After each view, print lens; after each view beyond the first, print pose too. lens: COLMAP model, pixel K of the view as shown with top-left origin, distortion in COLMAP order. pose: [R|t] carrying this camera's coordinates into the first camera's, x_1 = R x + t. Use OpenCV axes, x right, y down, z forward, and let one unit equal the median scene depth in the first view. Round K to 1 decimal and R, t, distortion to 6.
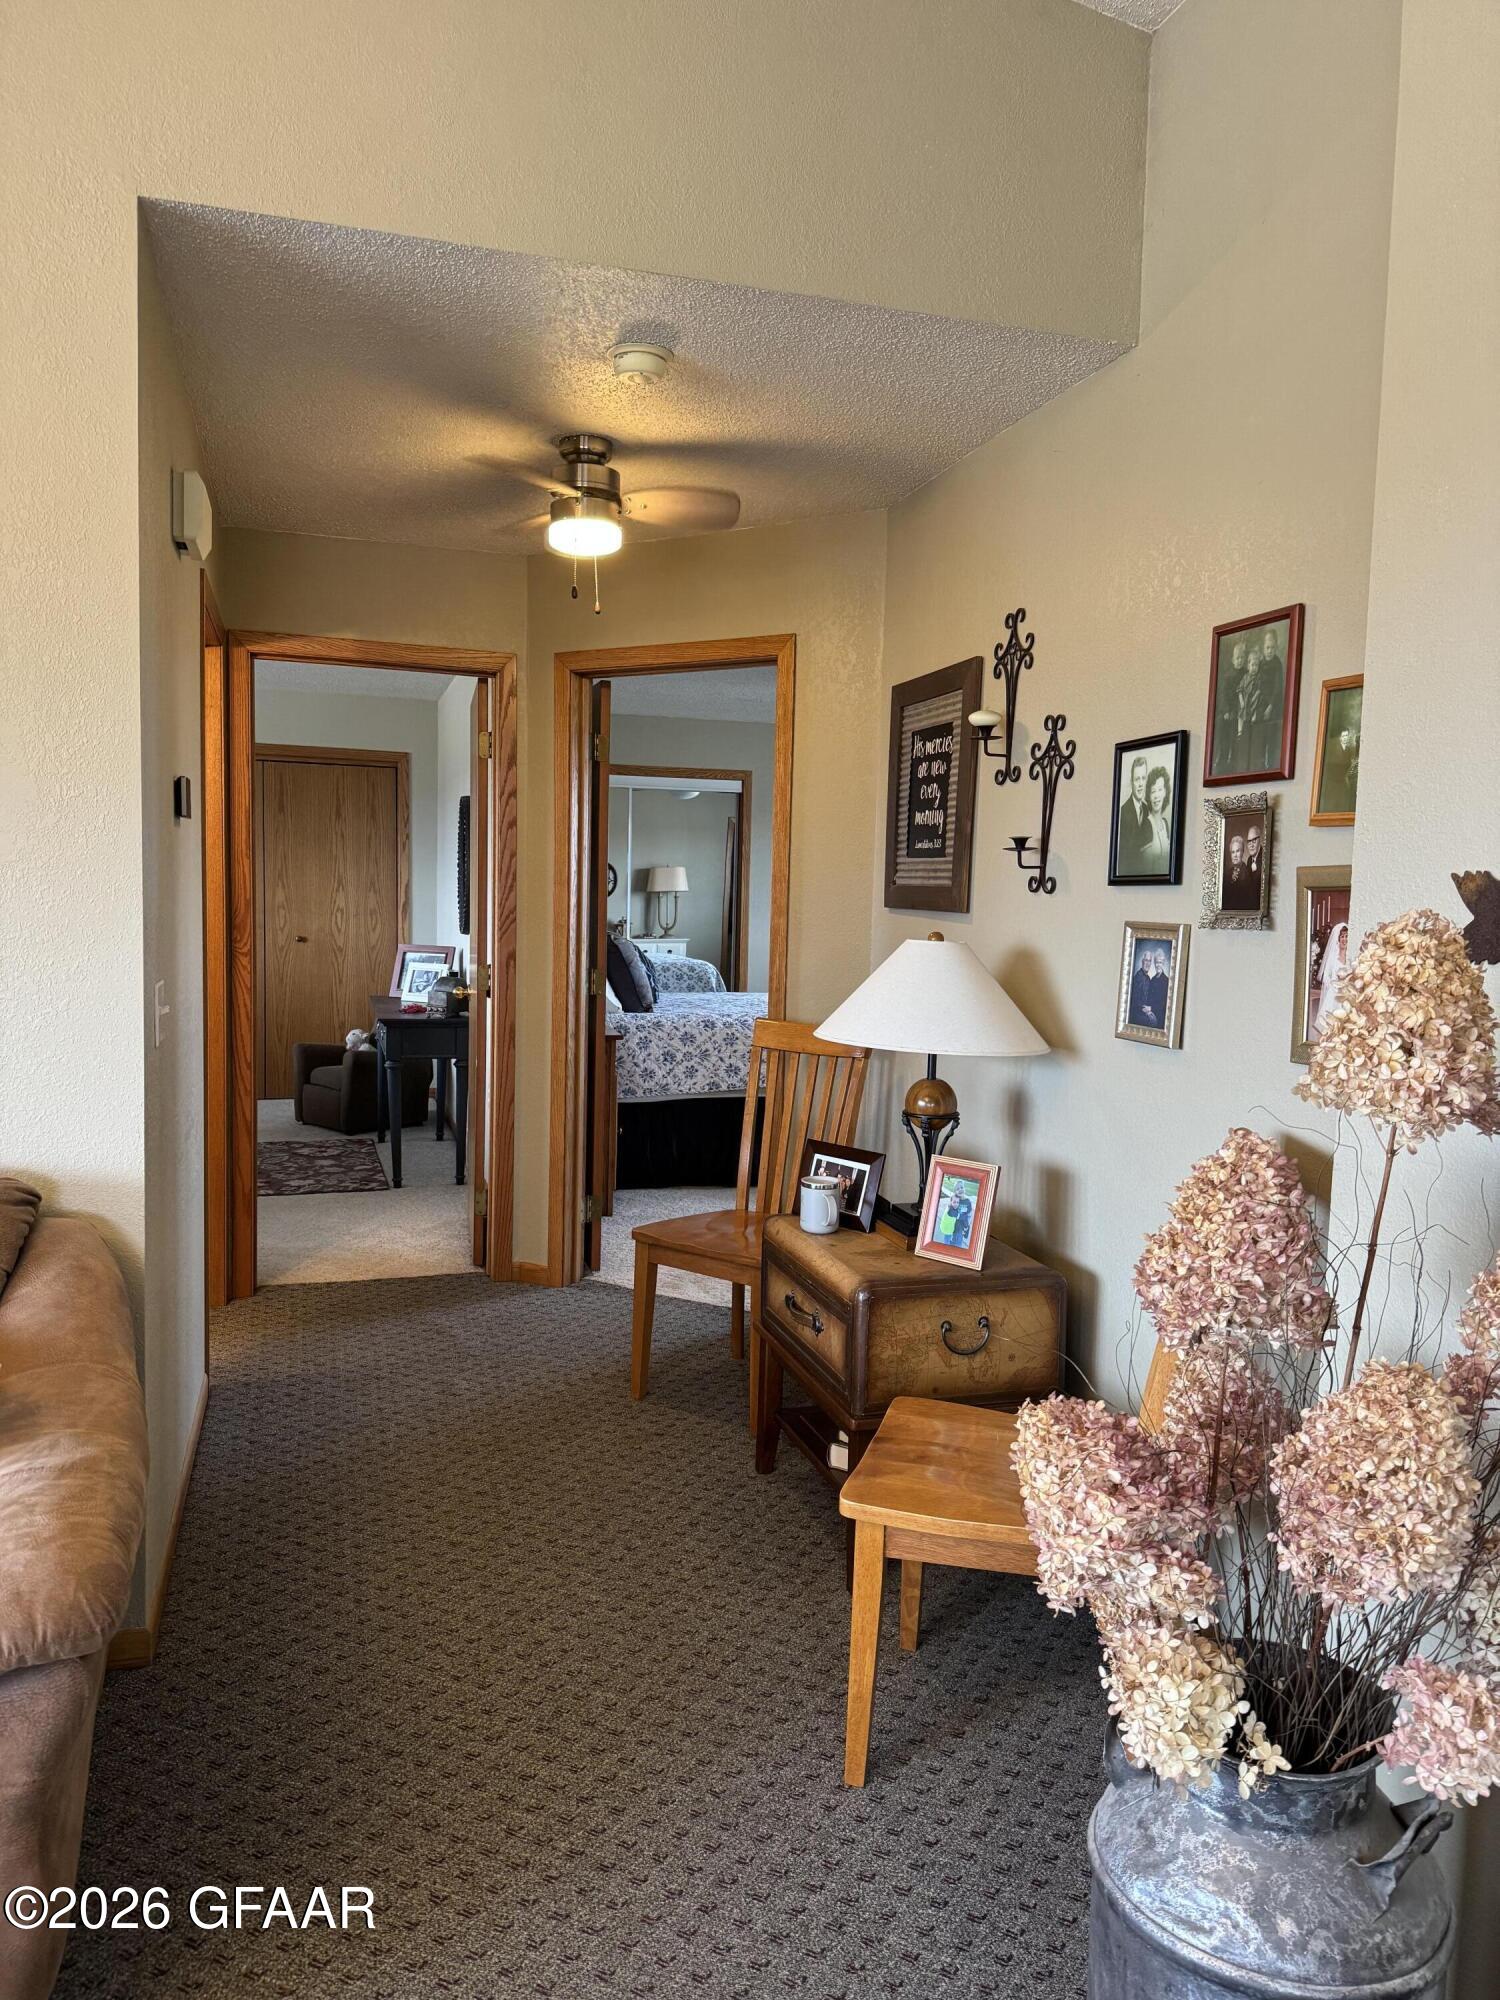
lens RADIAL K [[1375.8, 0, 752.4], [0, 1375.8, 1002.8], [0, 0, 1]] dist [0.079263, -0.079464]
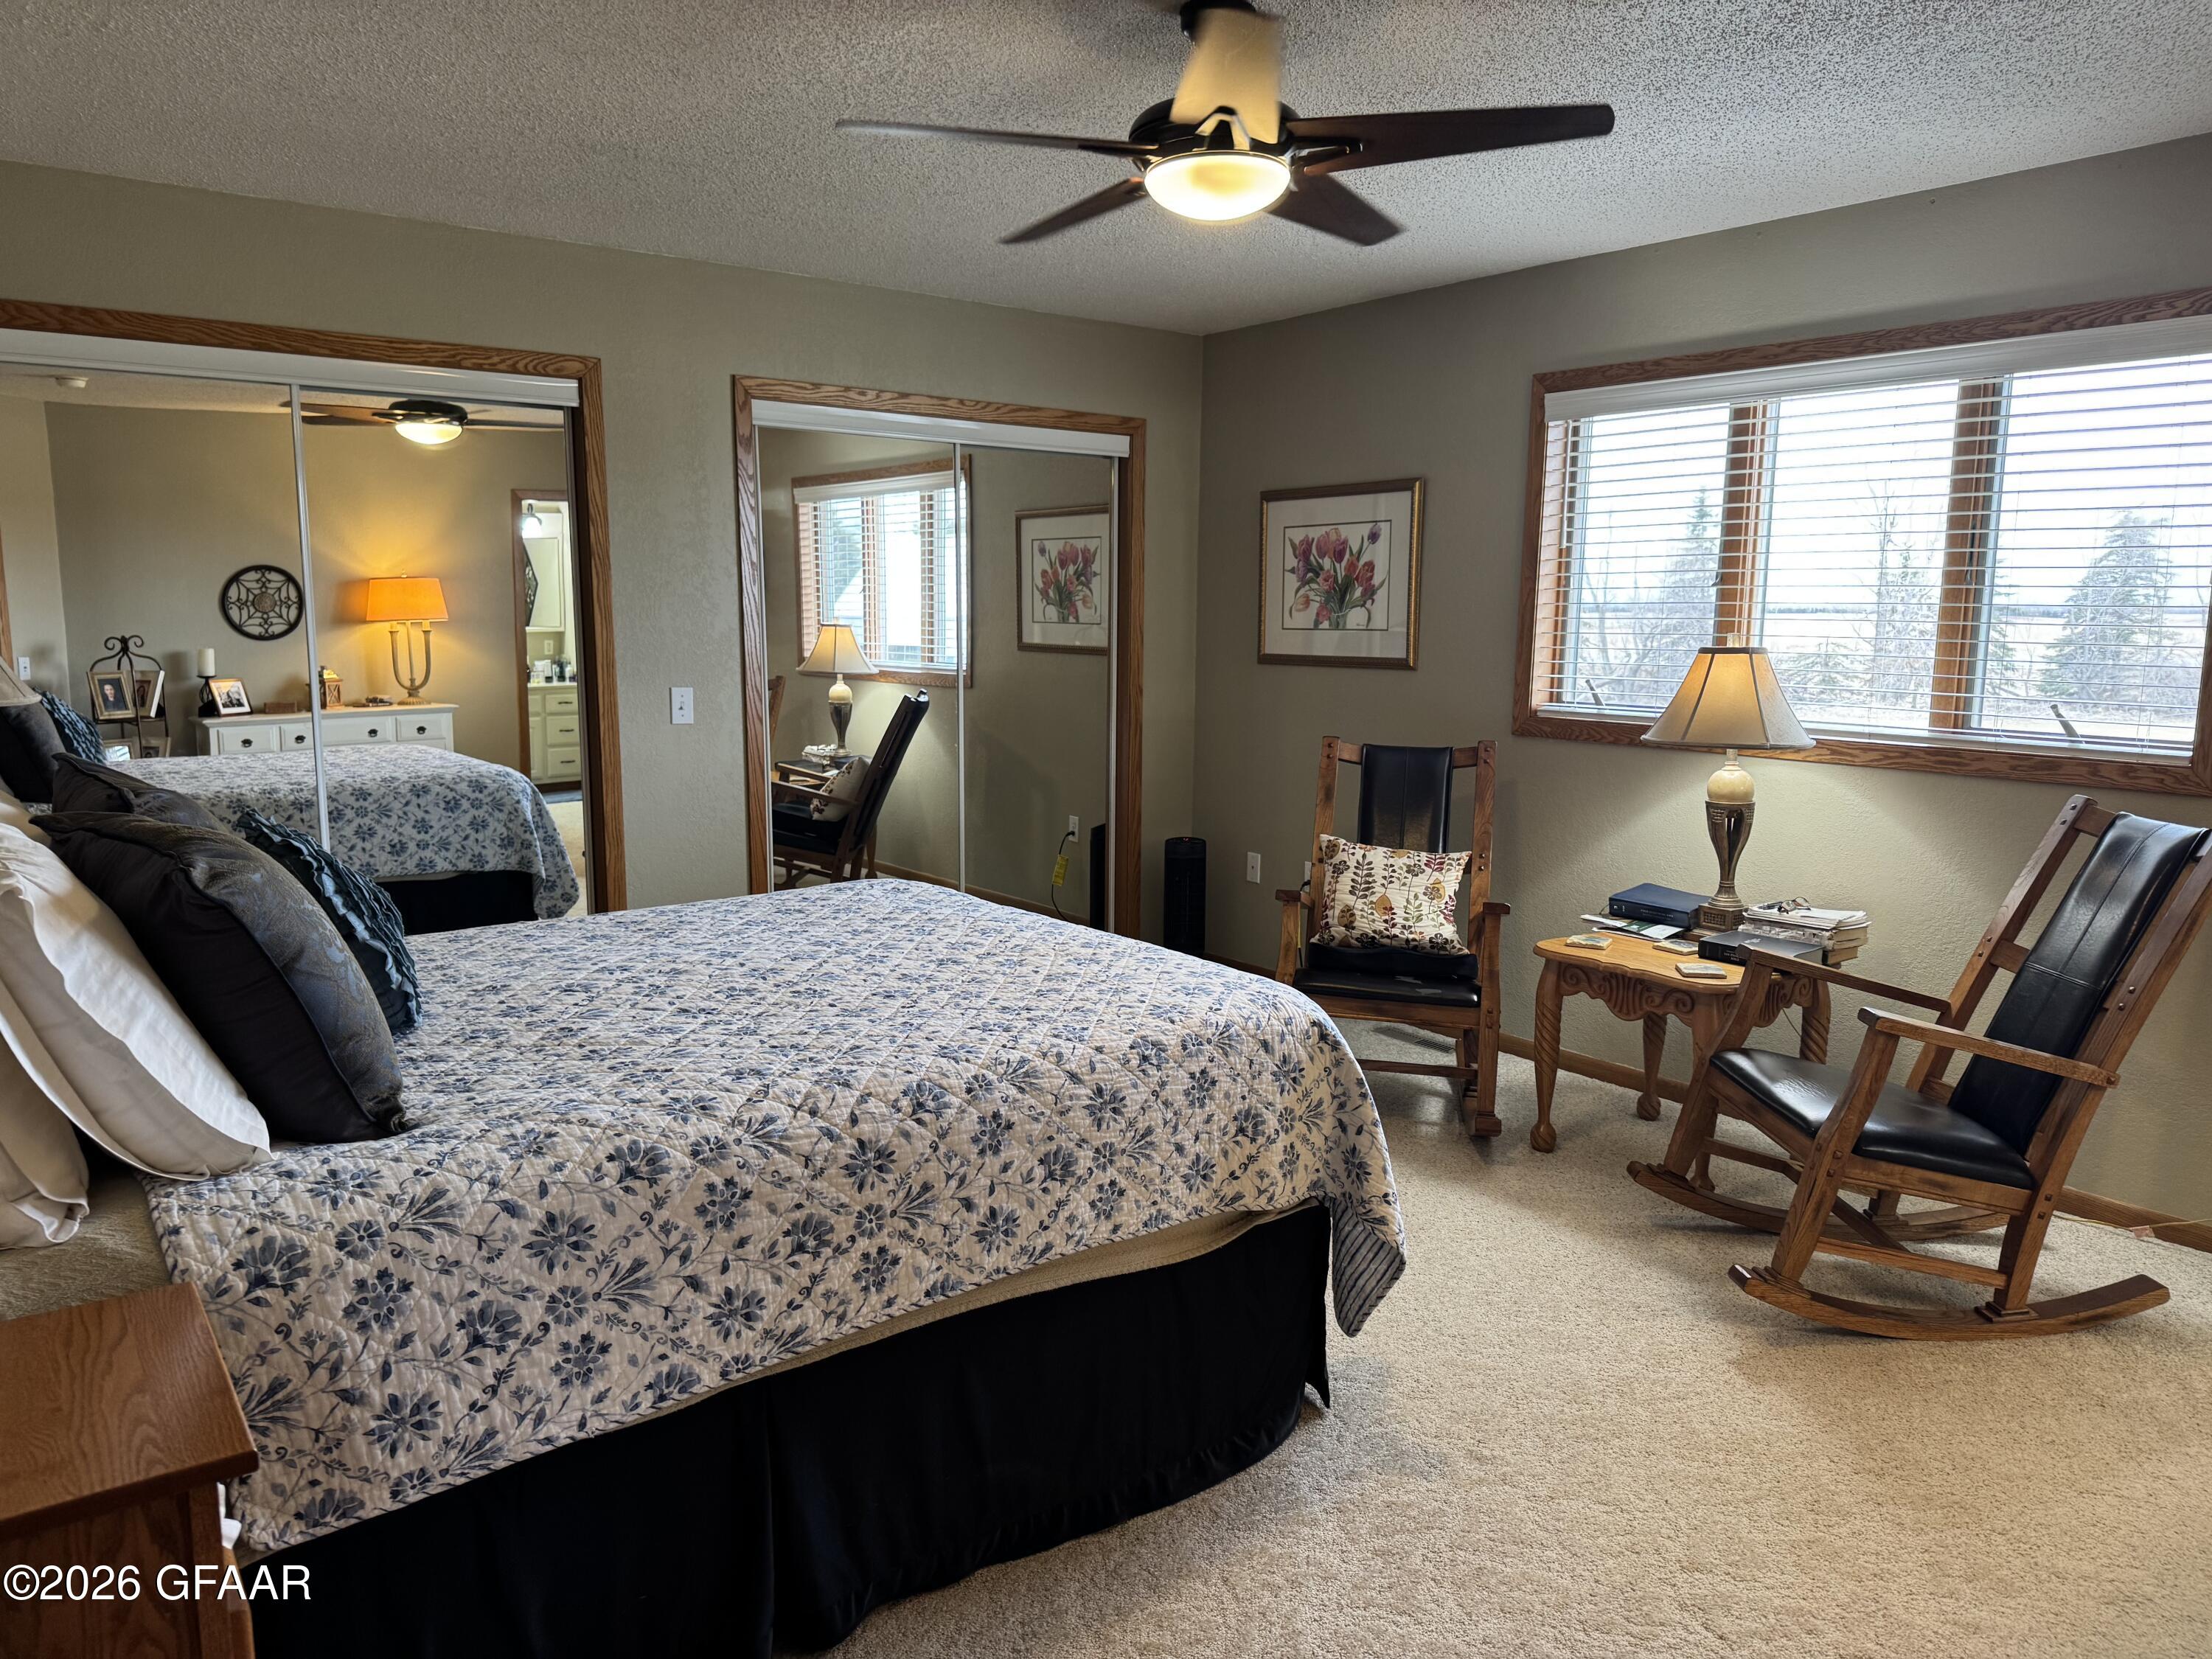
lens RADIAL K [[1521.6, 0, 1100.6], [0, 1521.6, 830.3], [0, 0, 1]] dist [0.079263, -0.079464]
pose [[0.935725, -0.076454, 0.344346, -0.045784], [0.053395, 0.995679, 0.075973, -0.068796], [-0.348666, -0.052703, 0.935764, 0.690531]]
